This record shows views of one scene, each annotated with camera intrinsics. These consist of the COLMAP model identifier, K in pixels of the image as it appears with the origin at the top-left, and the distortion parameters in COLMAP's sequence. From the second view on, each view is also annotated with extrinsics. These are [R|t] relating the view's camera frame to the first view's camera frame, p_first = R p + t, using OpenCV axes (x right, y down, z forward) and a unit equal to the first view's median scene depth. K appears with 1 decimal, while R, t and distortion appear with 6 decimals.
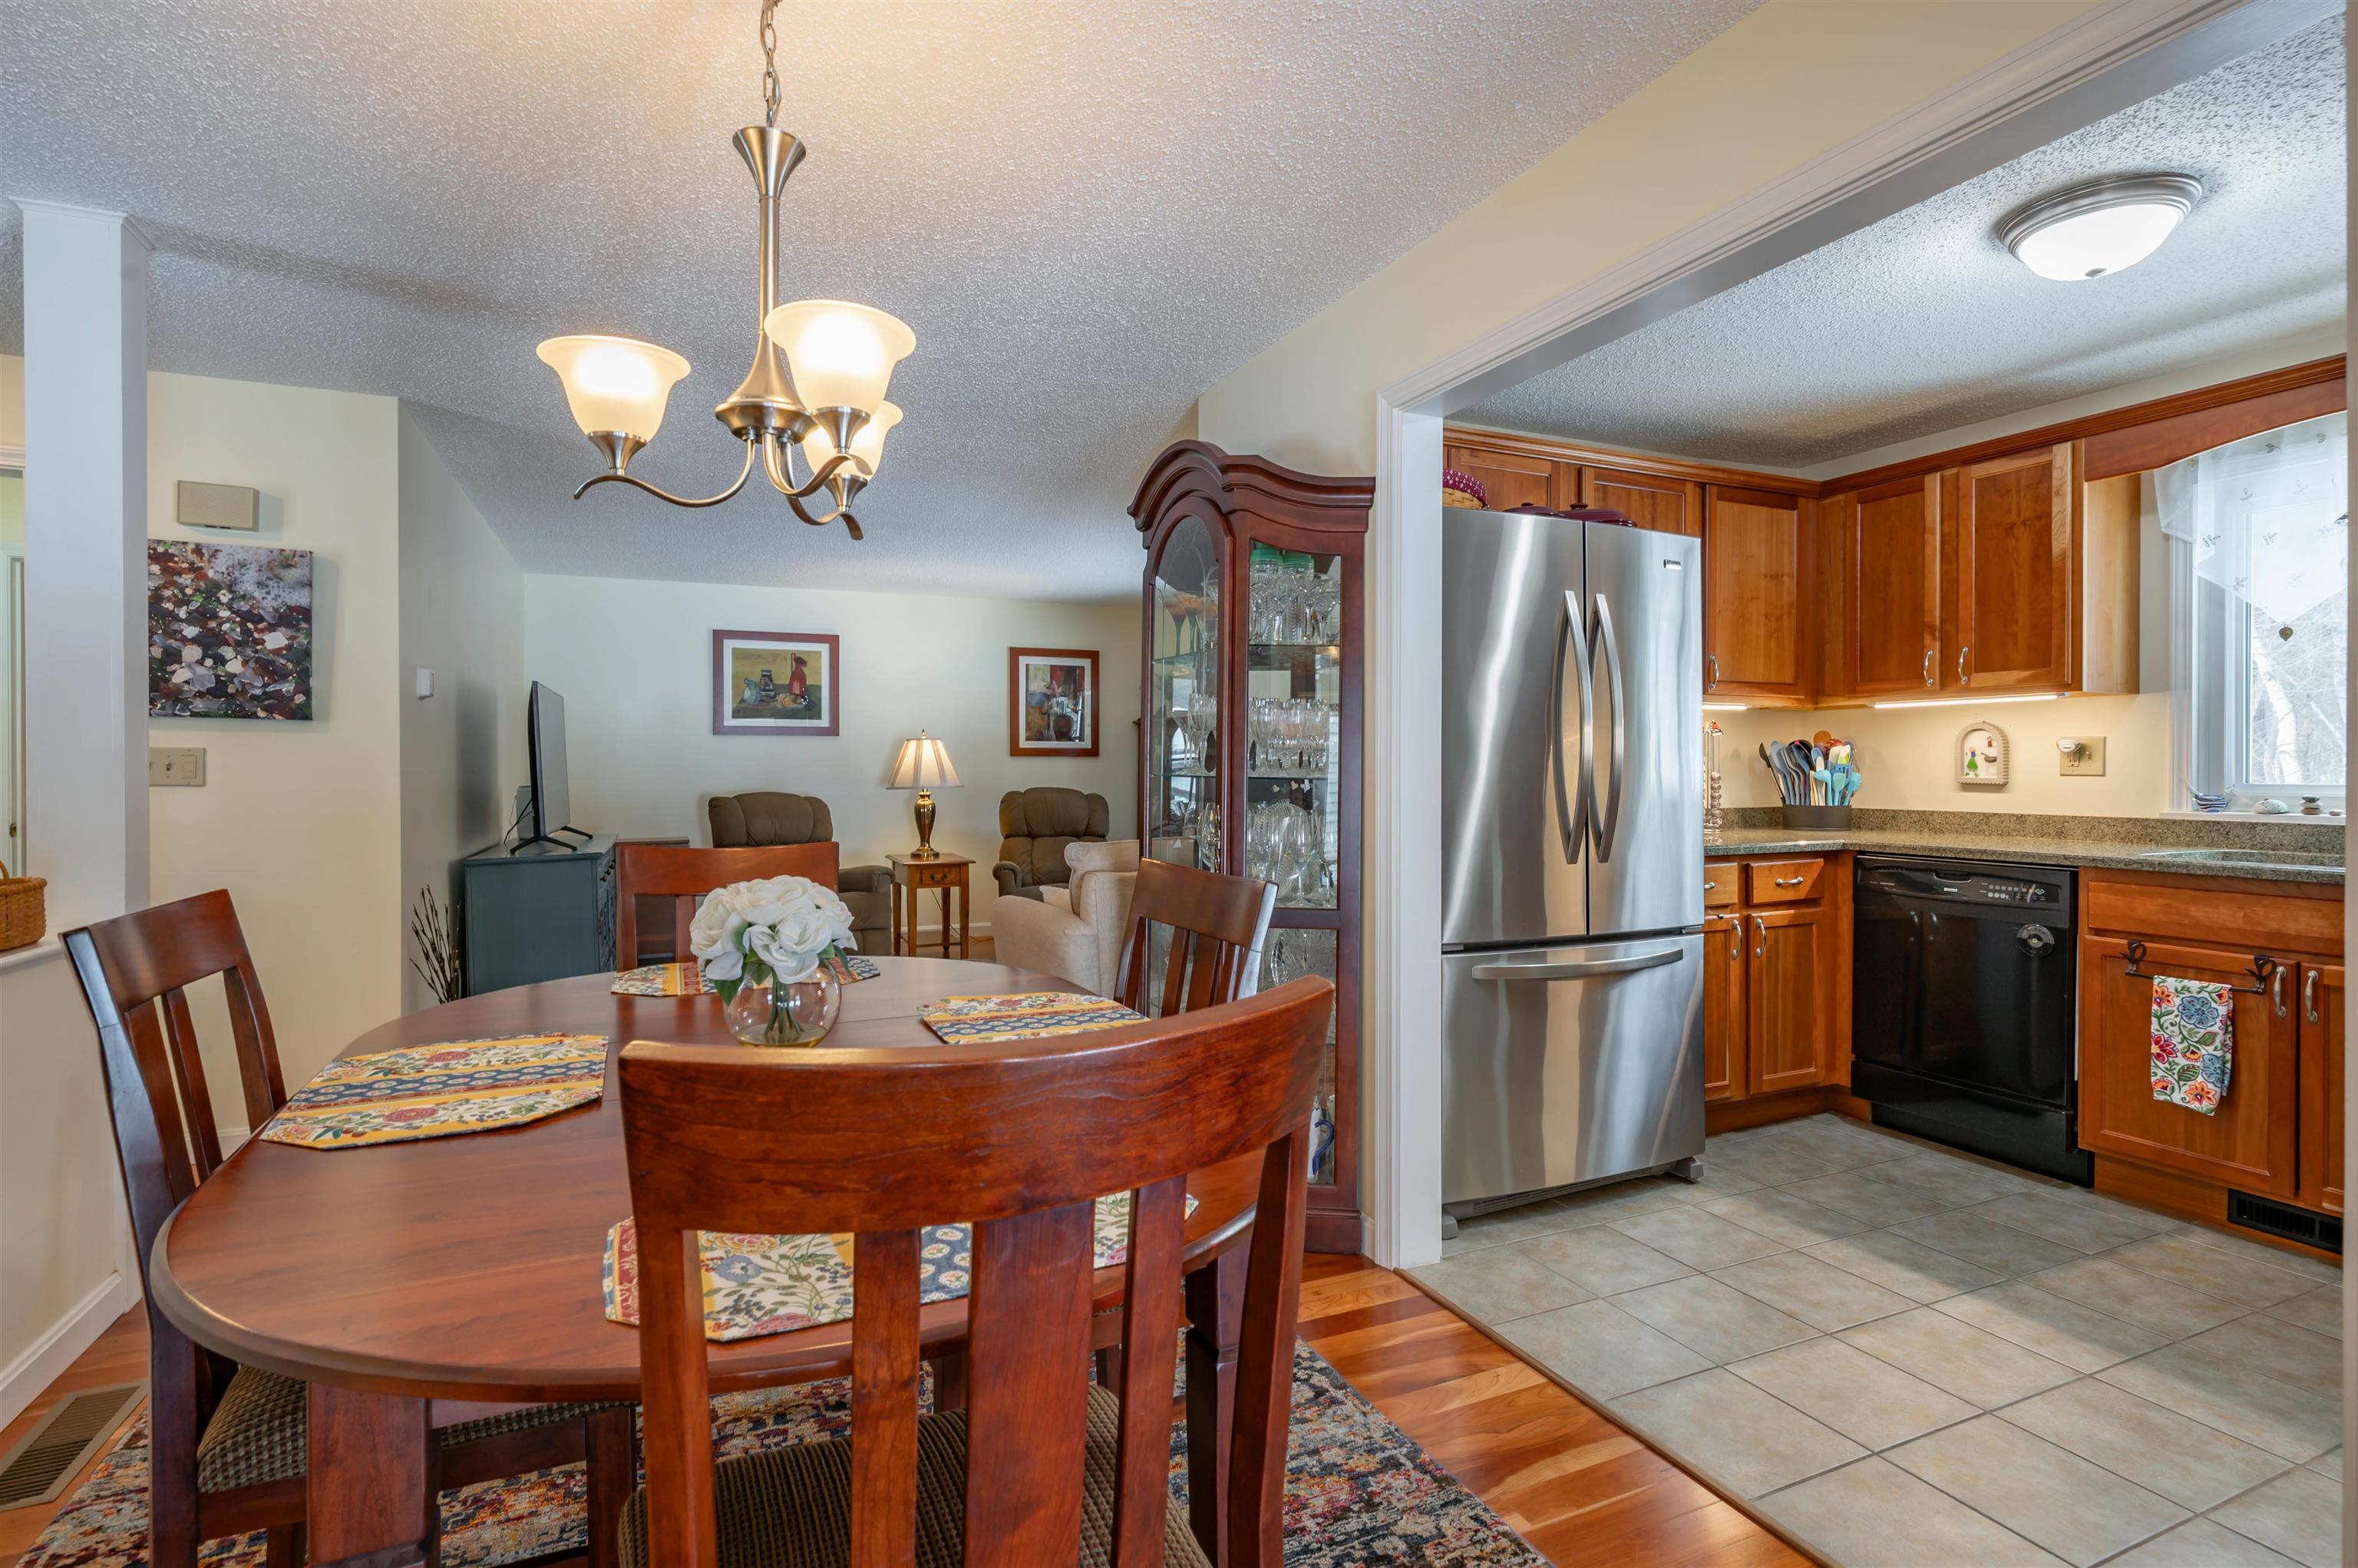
lens RADIAL K [[1141.0, 0, 1150.3], [0, 1141.0, 775.2], [0, 0, 1]] dist [-0.003703, 0.005714]
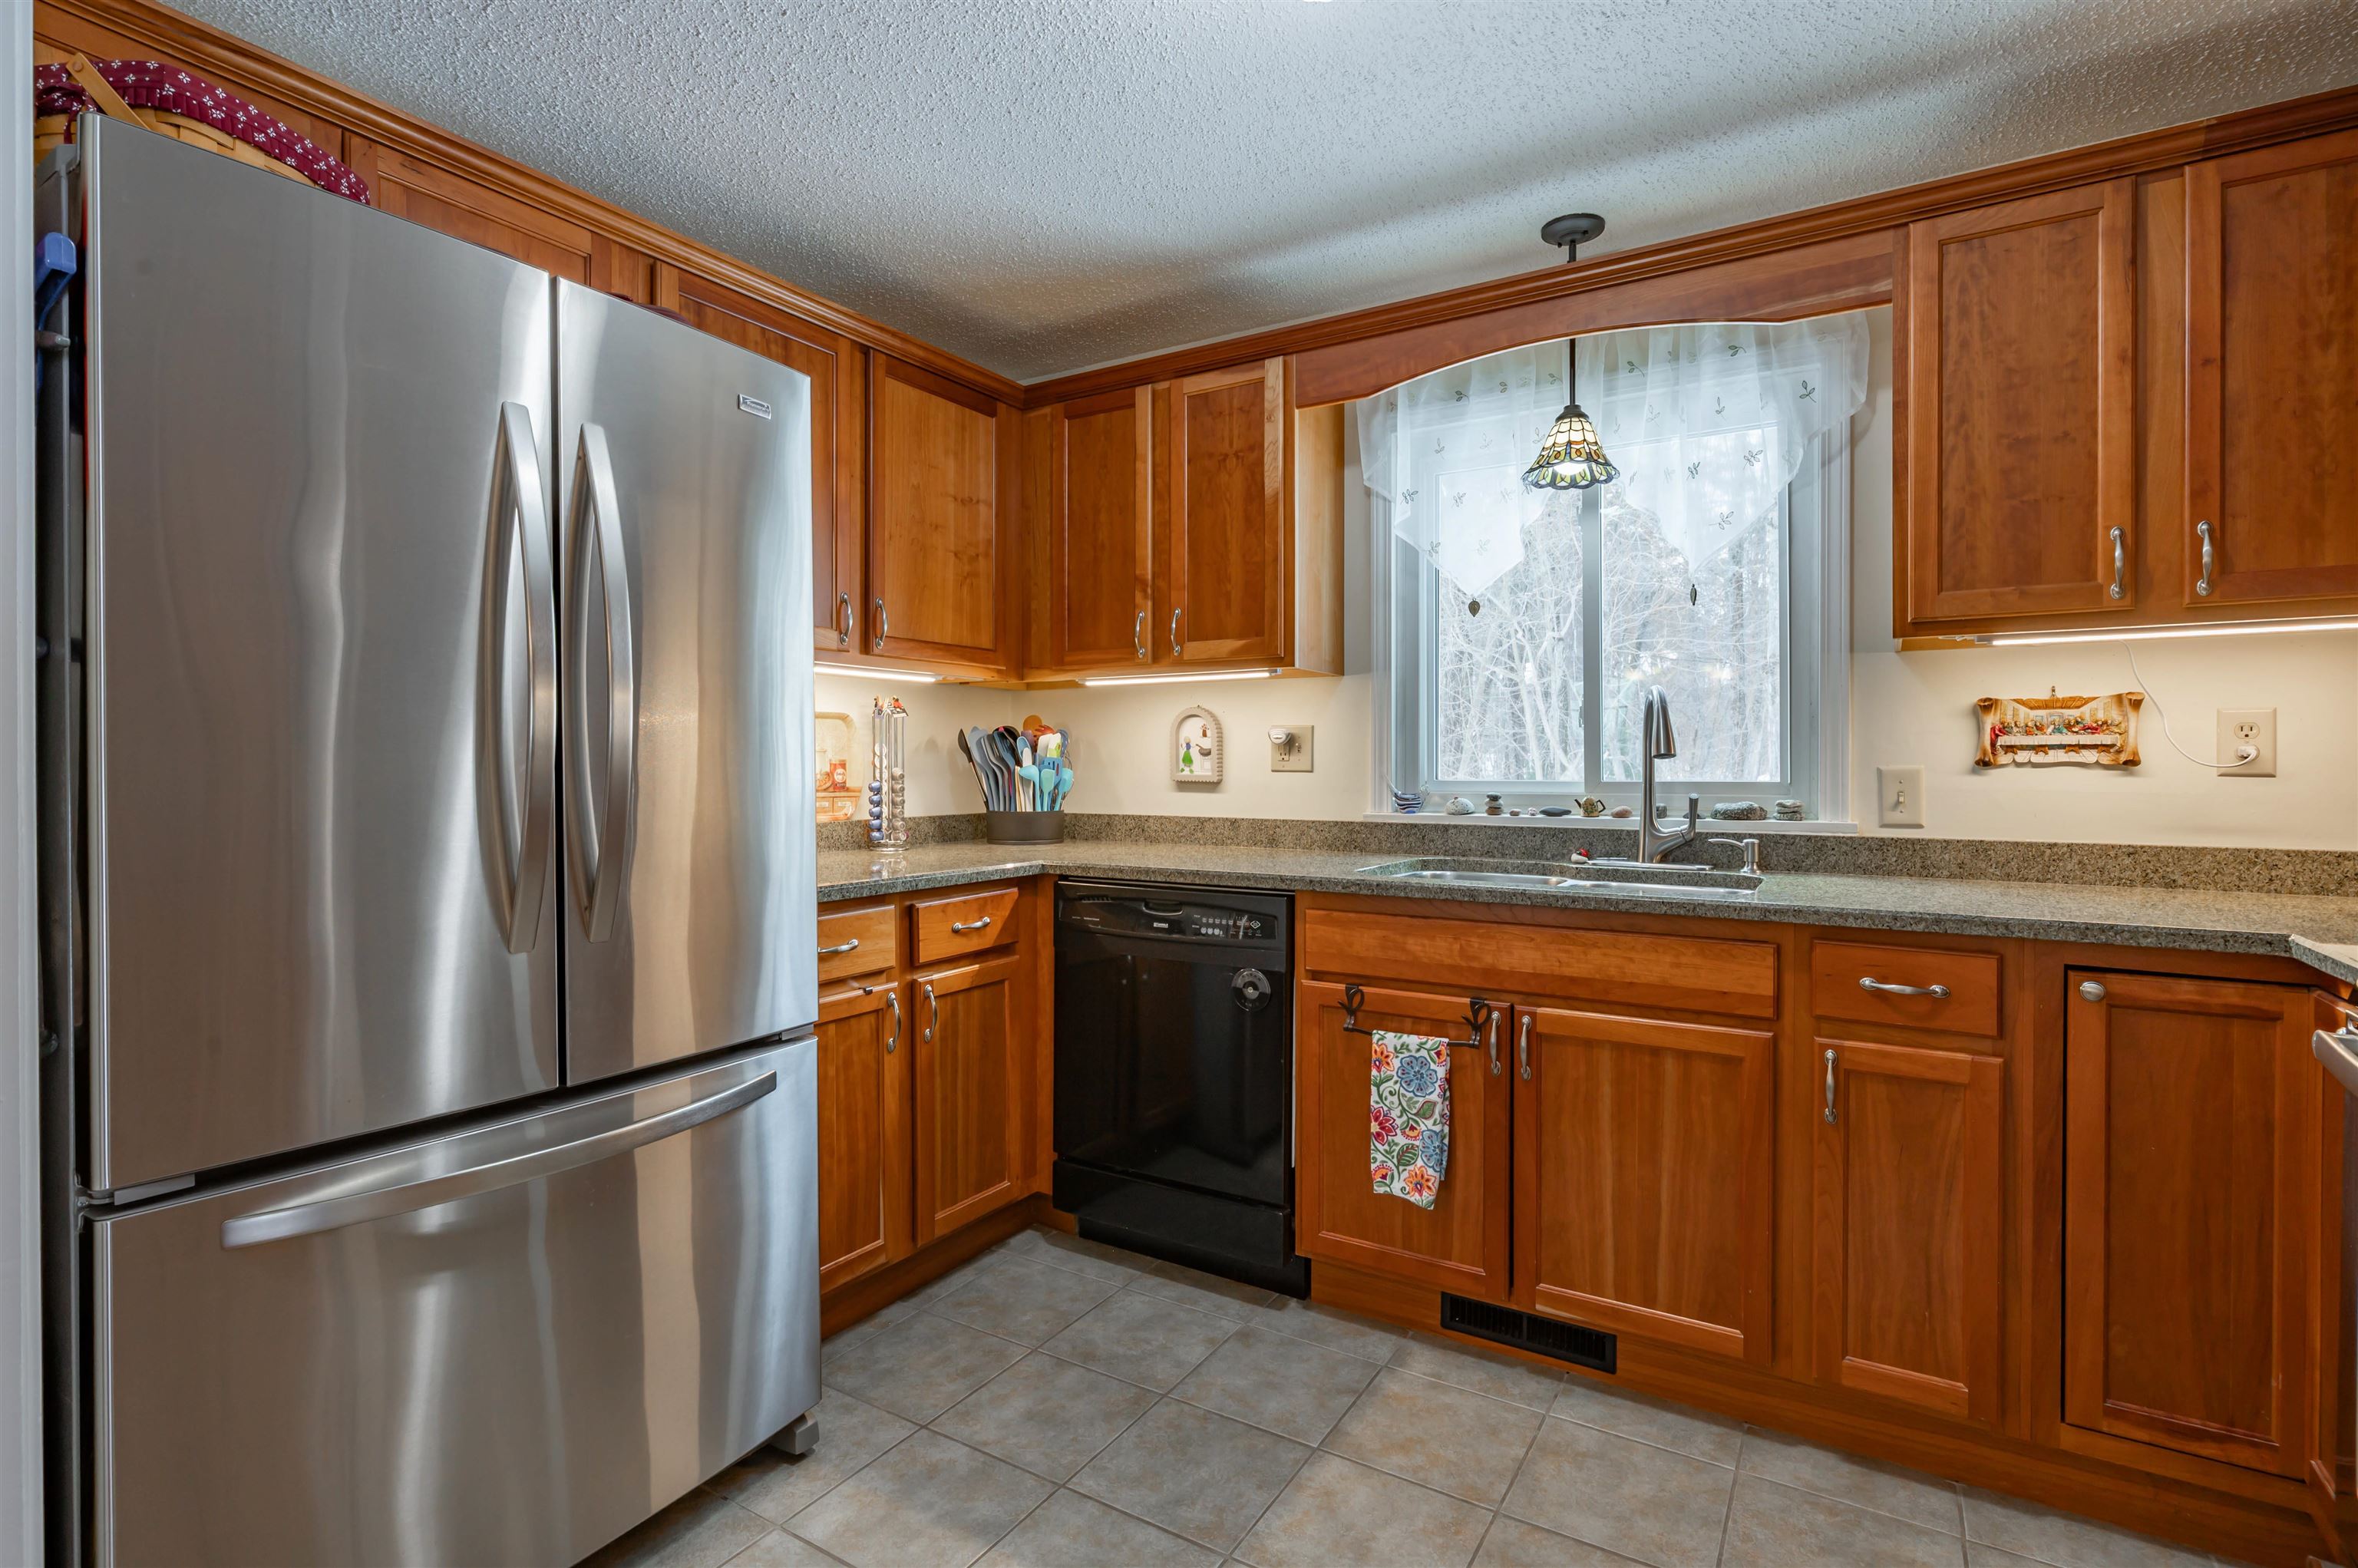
lens RADIAL K [[1141.0, 0, 1178.8], [0, 1141.0, 773.3], [0, 0, 1]] dist [-0.003703, 0.005714]
pose [[0.822166, -0.003812, 0.569235, 0.268245], [0.003768, 0.999992, 0.001255, 0.000297], [-0.569235, 0.001113, 0.822174, 0.354983]]
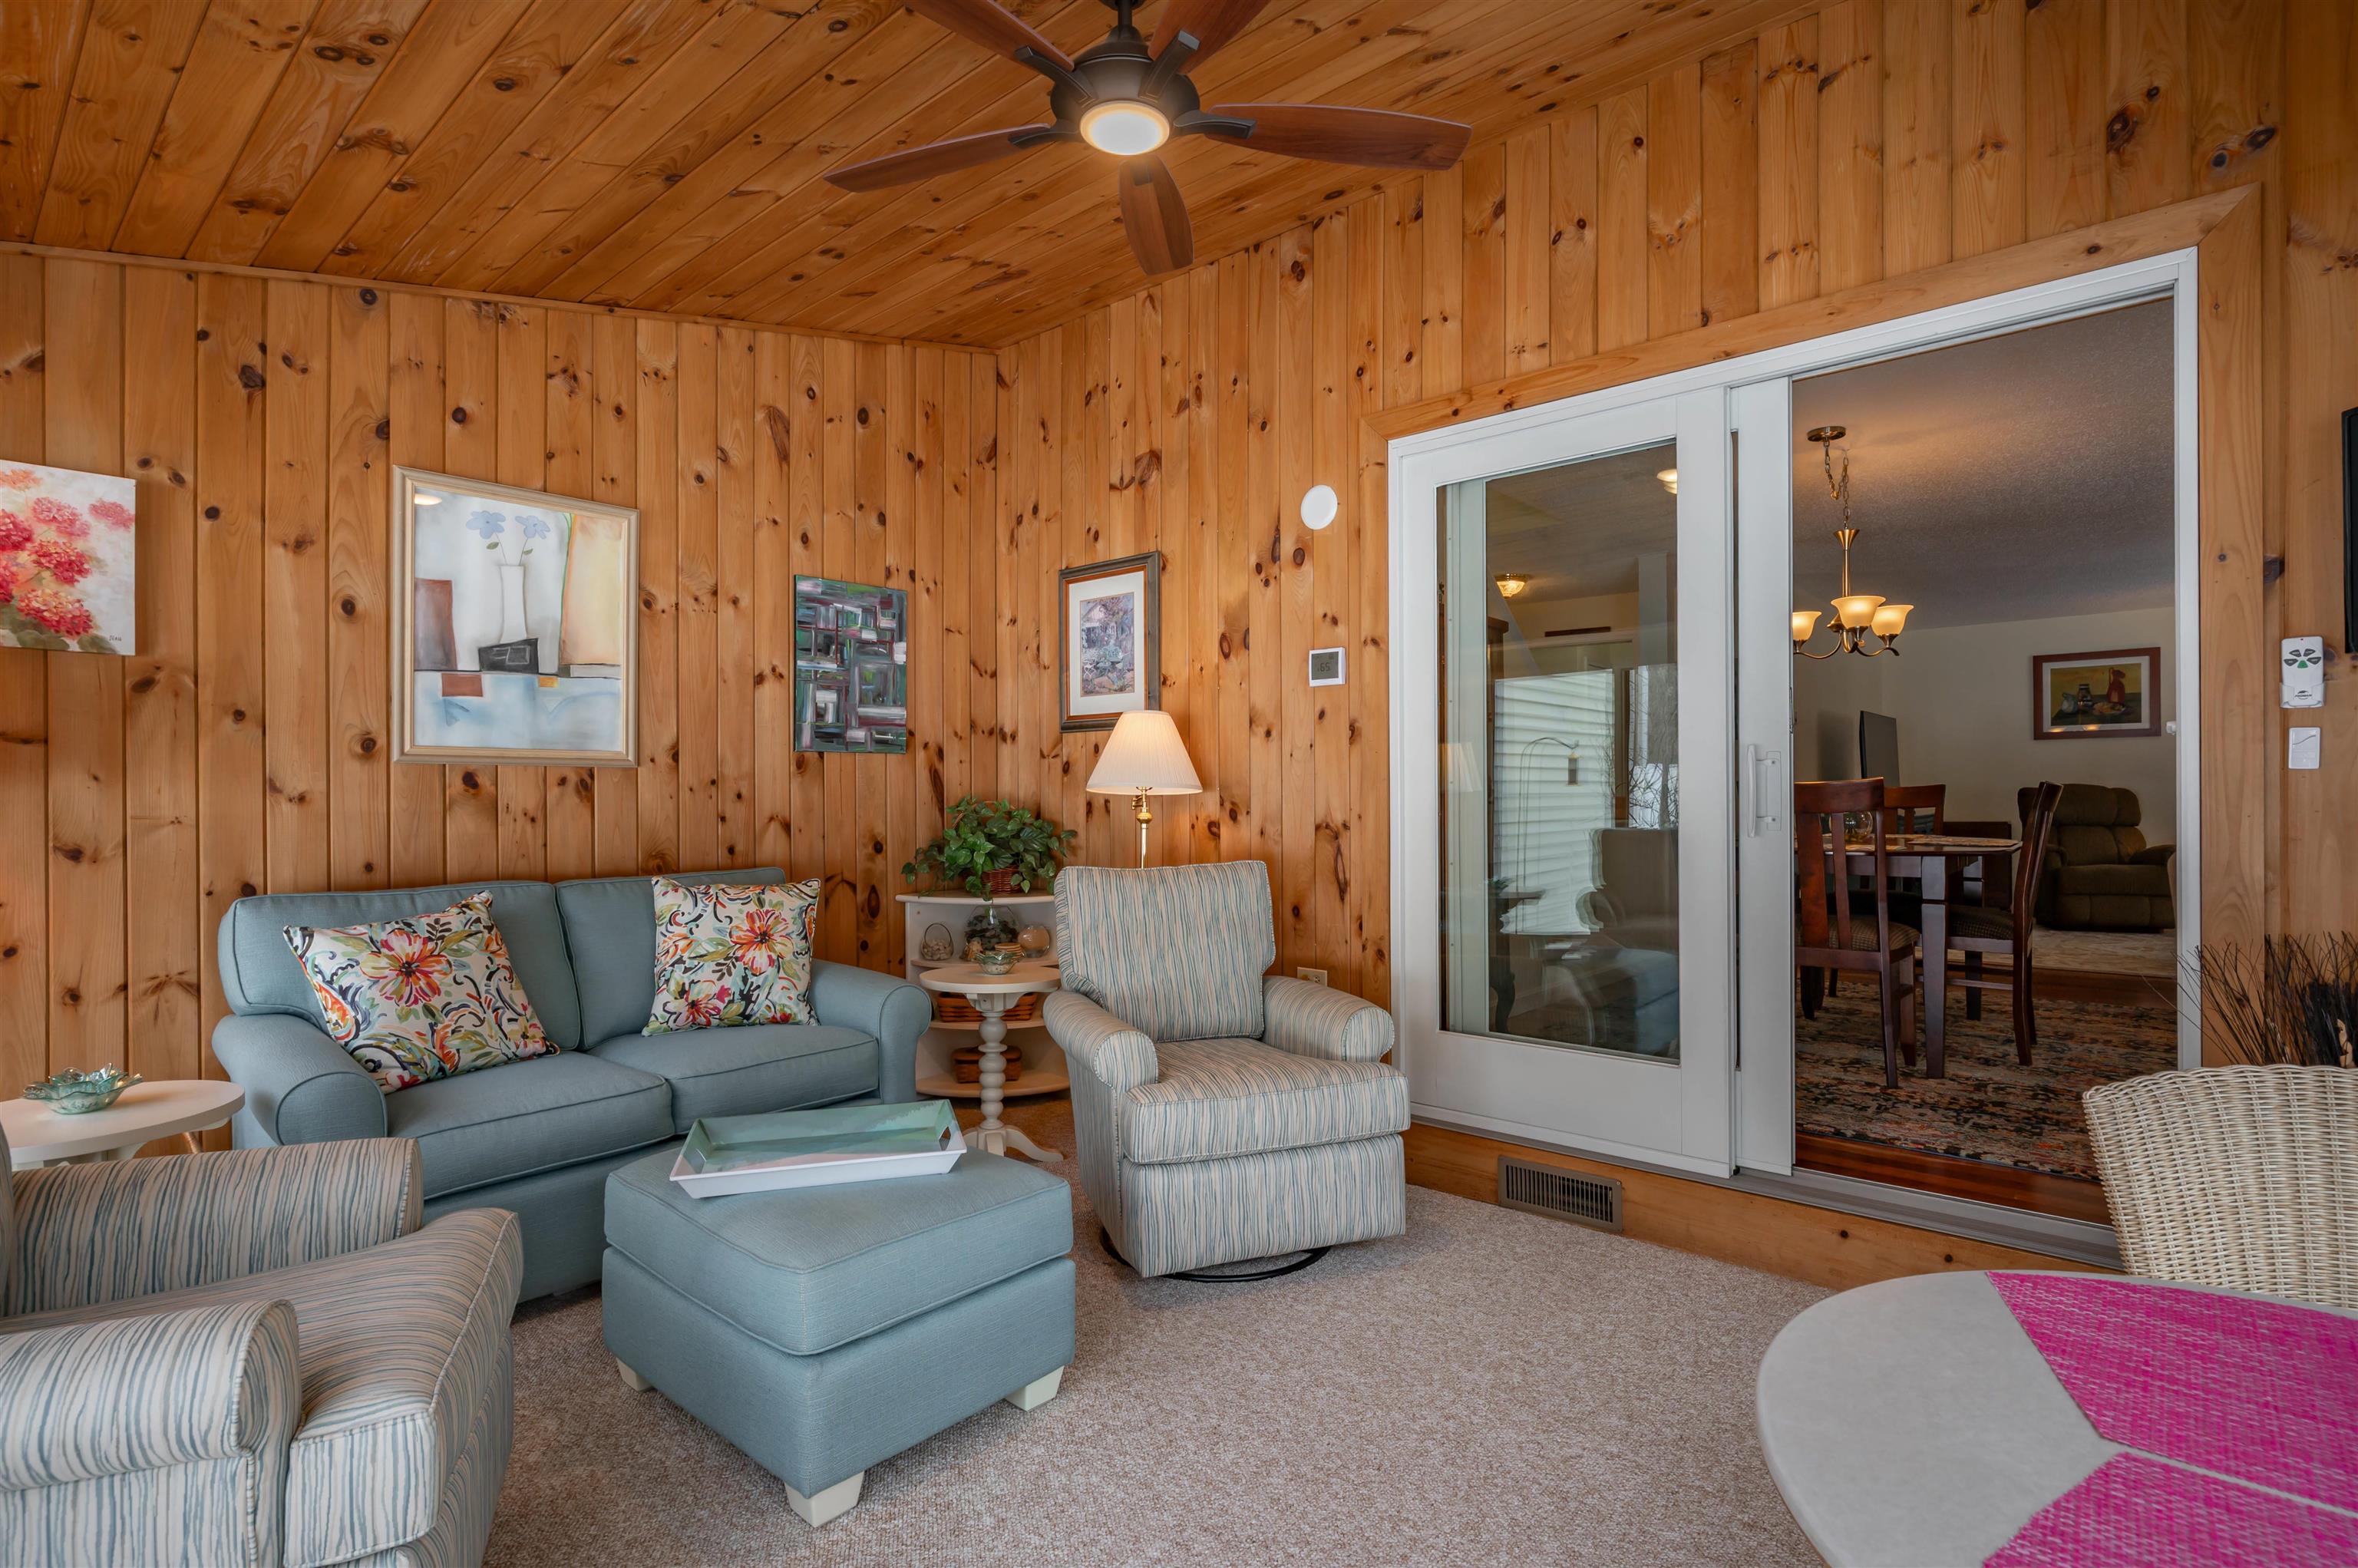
lens RADIAL K [[1141.0, 0, 1139.8], [0, 1141.0, 796.4], [0, 0, 1]] dist [-0.003703, 0.005714]
pose [[0.412116, 0.000440, -0.911131, 0.664778], [-0.002697, 0.999996, -0.000737, 0.056944], [0.911128, 0.002761, 0.412115, -0.754648]]
